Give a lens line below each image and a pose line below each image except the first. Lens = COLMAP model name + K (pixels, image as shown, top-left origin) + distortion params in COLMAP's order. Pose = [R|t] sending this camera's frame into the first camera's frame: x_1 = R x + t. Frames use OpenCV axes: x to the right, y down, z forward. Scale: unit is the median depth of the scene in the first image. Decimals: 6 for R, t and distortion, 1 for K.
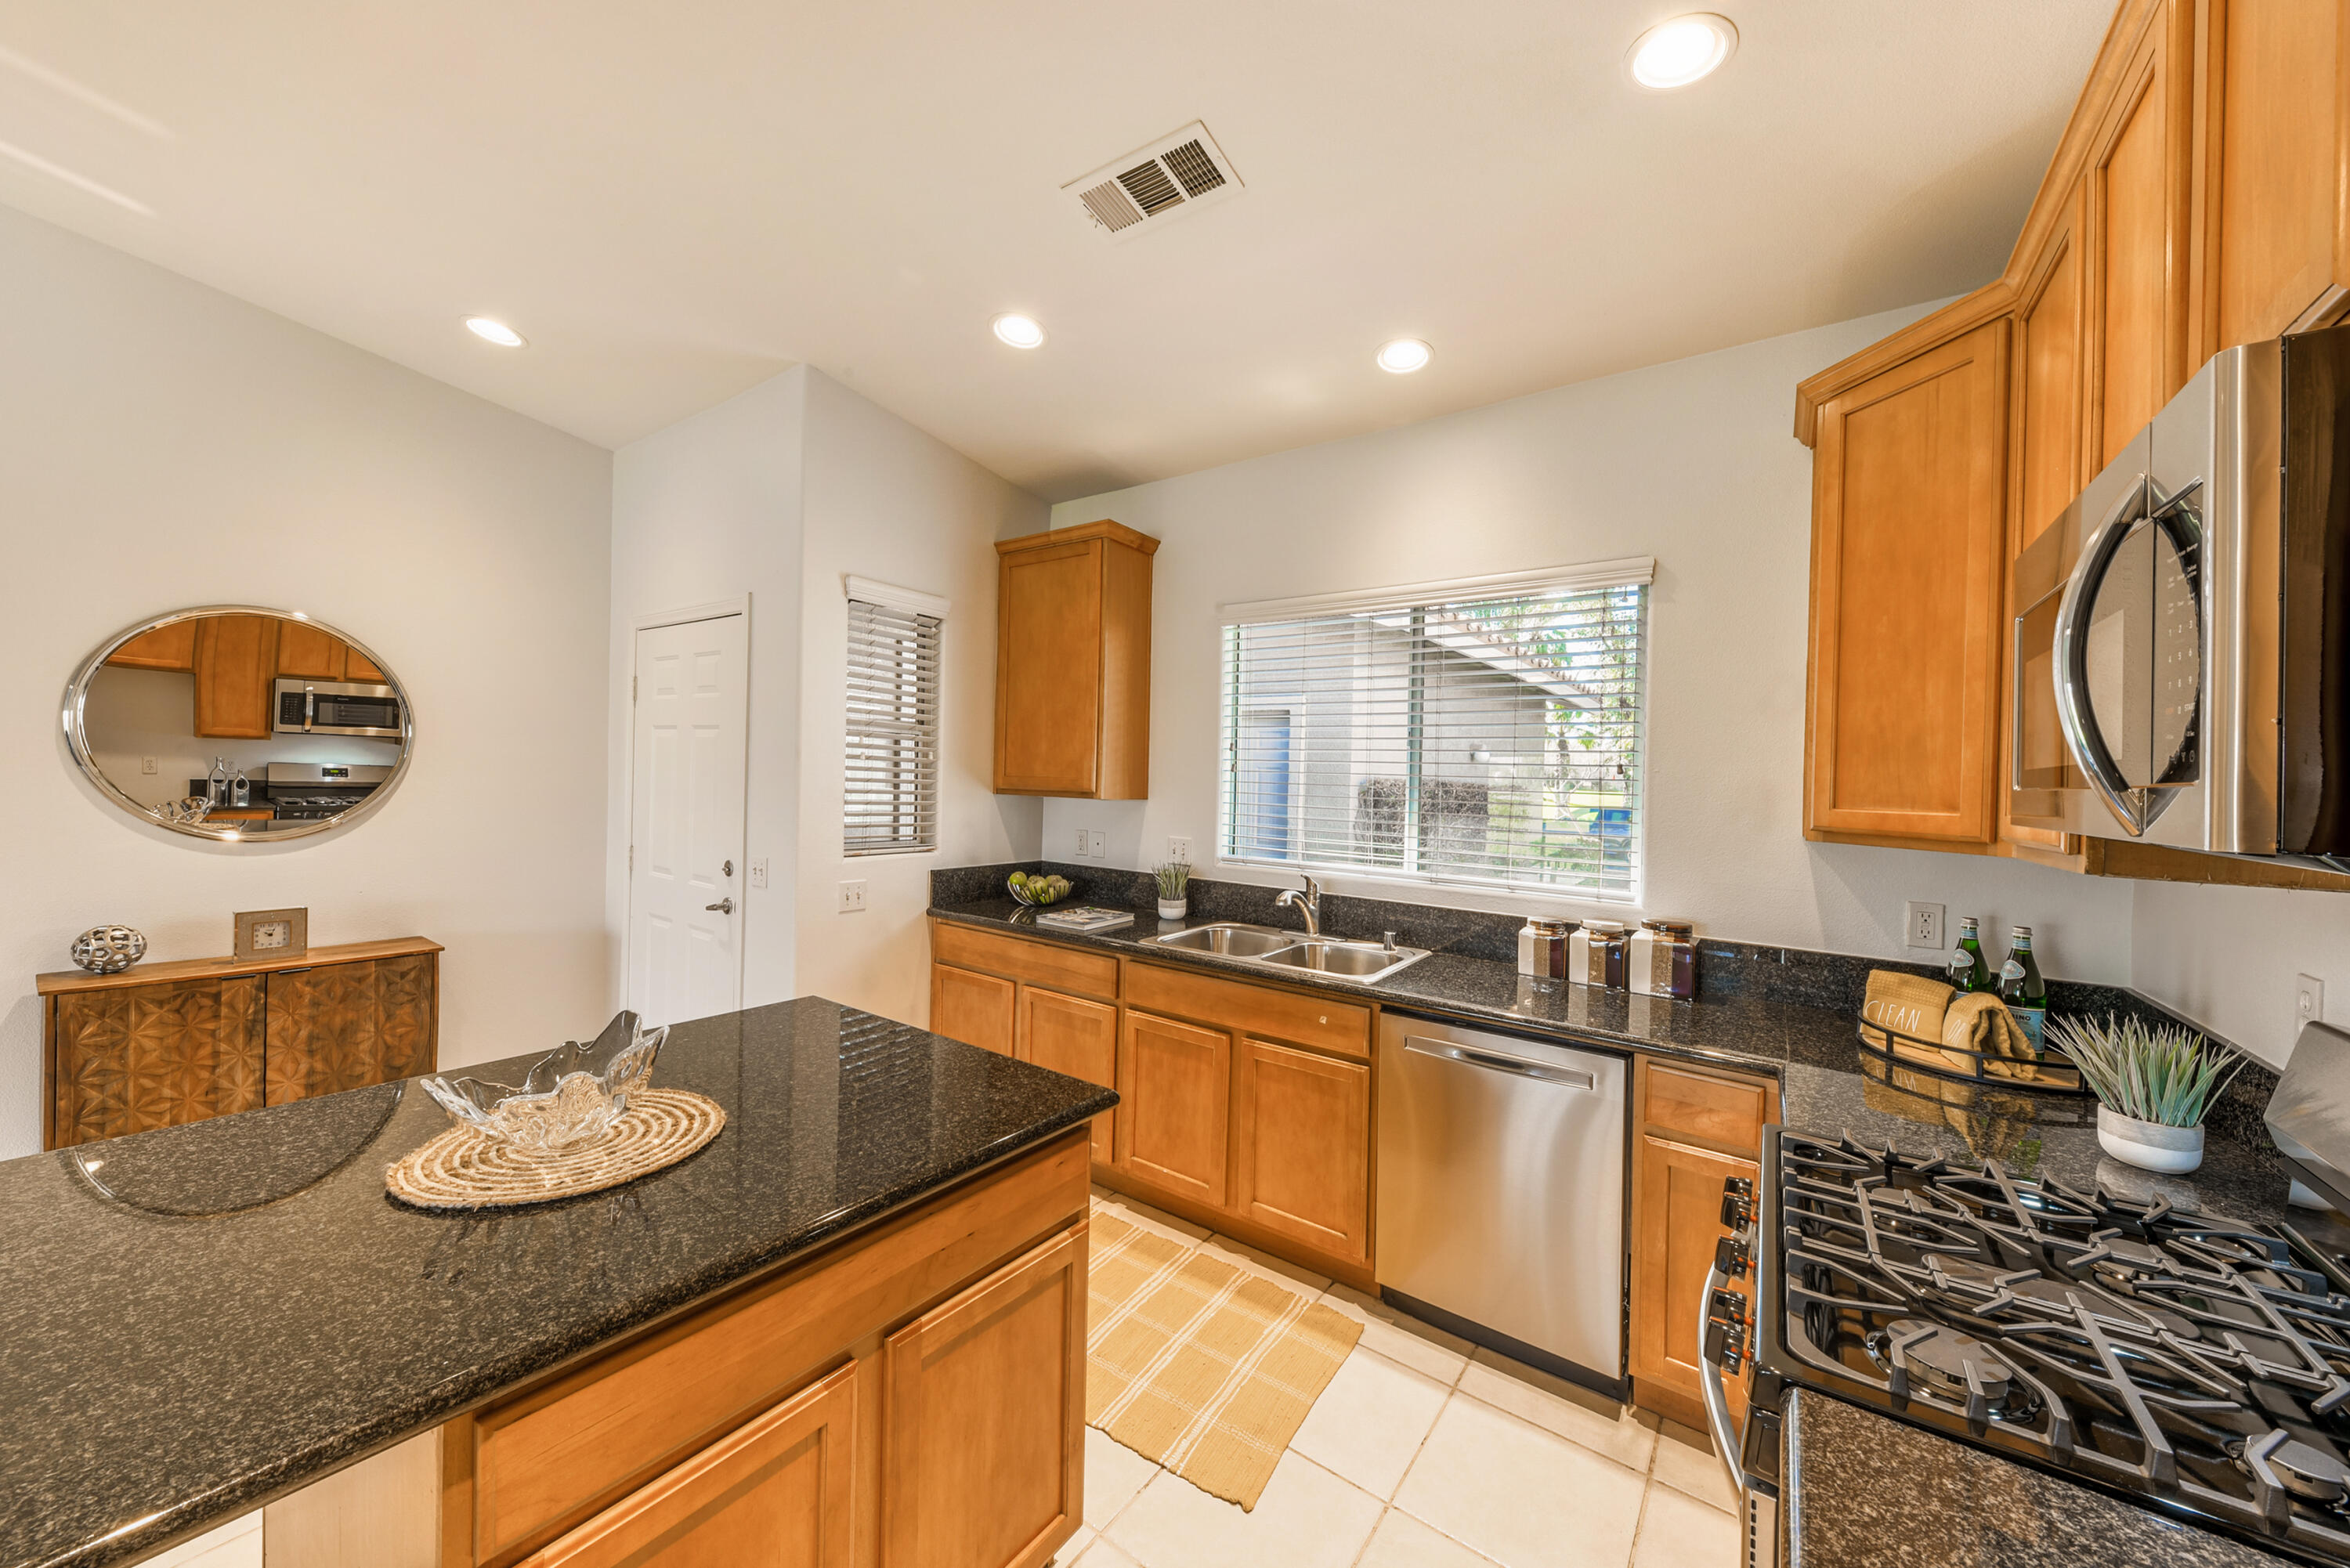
lens RADIAL K [[861.2, 0, 1118.9], [0, 861.2, 775.2], [0, 0, 1]] dist [0.000189, 0.000025]
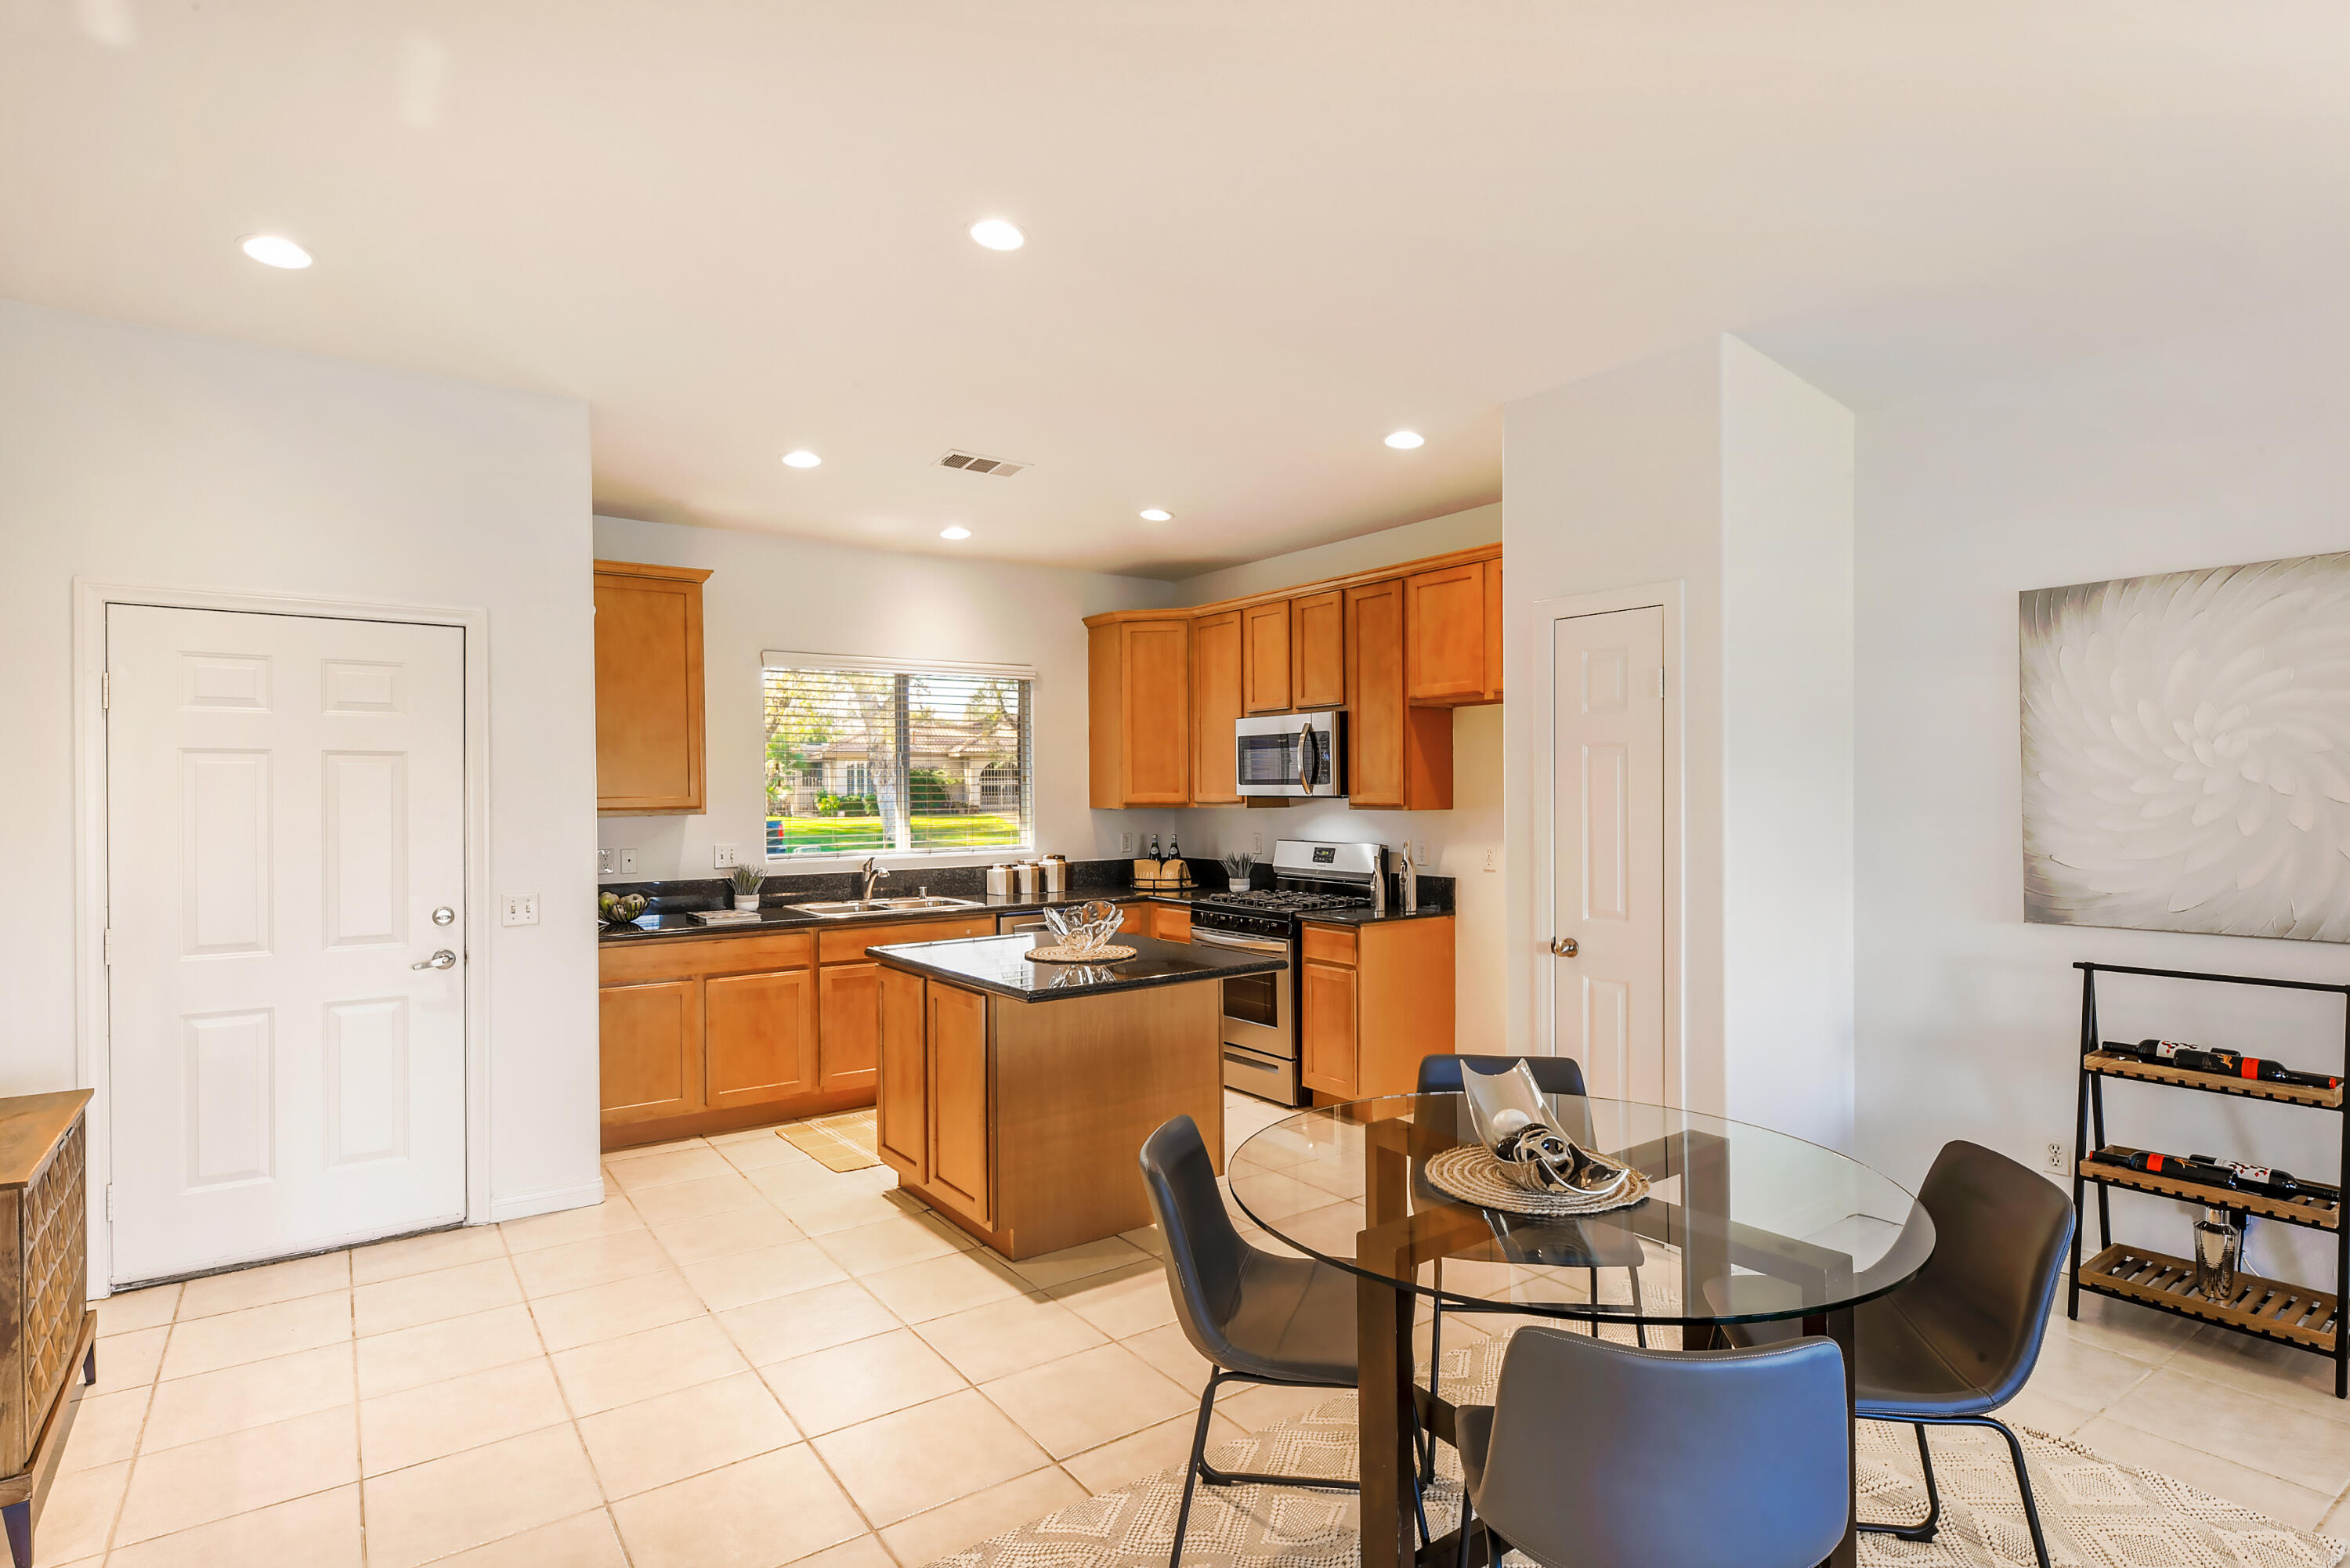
lens RADIAL K [[1175.5, 0, 1171.5], [0, 1175.5, 781.6], [0, 0, 1]] dist [0.001504, 0.000462]
pose [[0.287133, -0.027156, 0.957506, -1.821627], [0.015048, 0.999603, 0.023838, -0.058092], [-0.957773, 0.007564, 0.287427, -0.049257]]
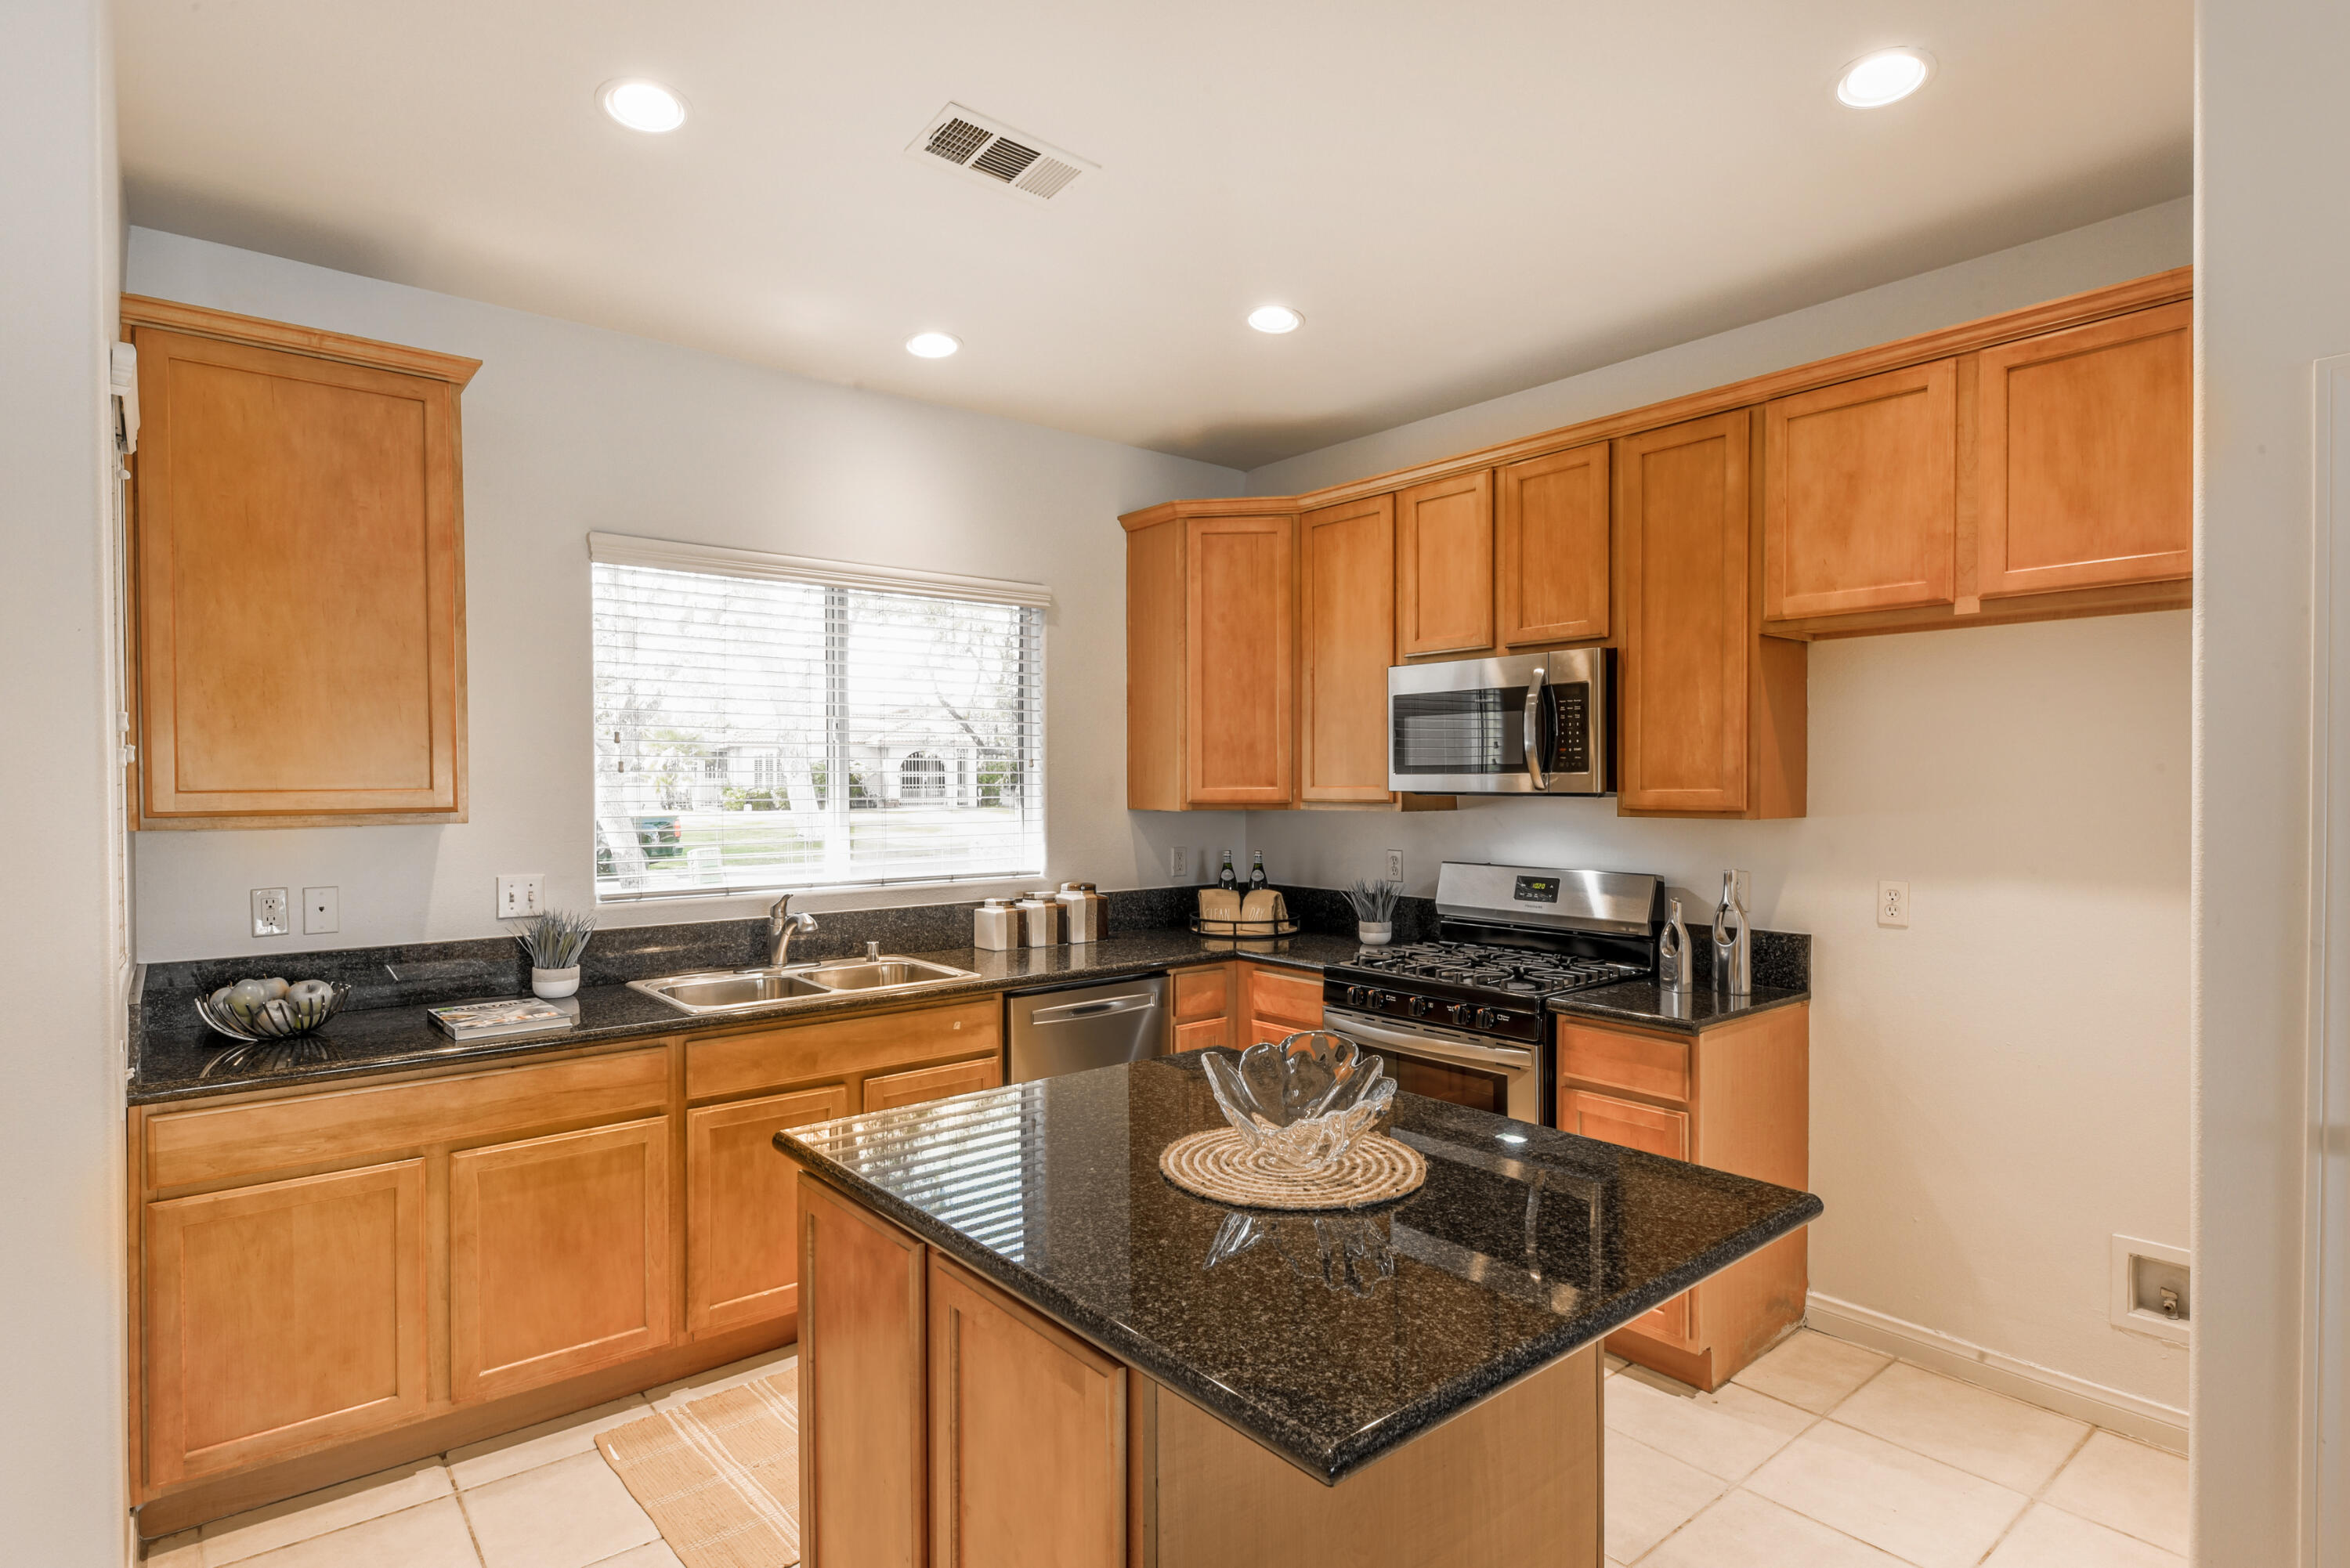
lens RADIAL K [[1175.5, 0, 1171.5], [0, 1175.5, 781.6], [0, 0, 1]] dist [0.001504, 0.000462]
pose [[0.218916, -0.031128, 0.975247, -0.980339], [0.008544, 0.999514, 0.029984, -0.028966], [-0.975706, 0.001769, 0.219076, 0.463177]]
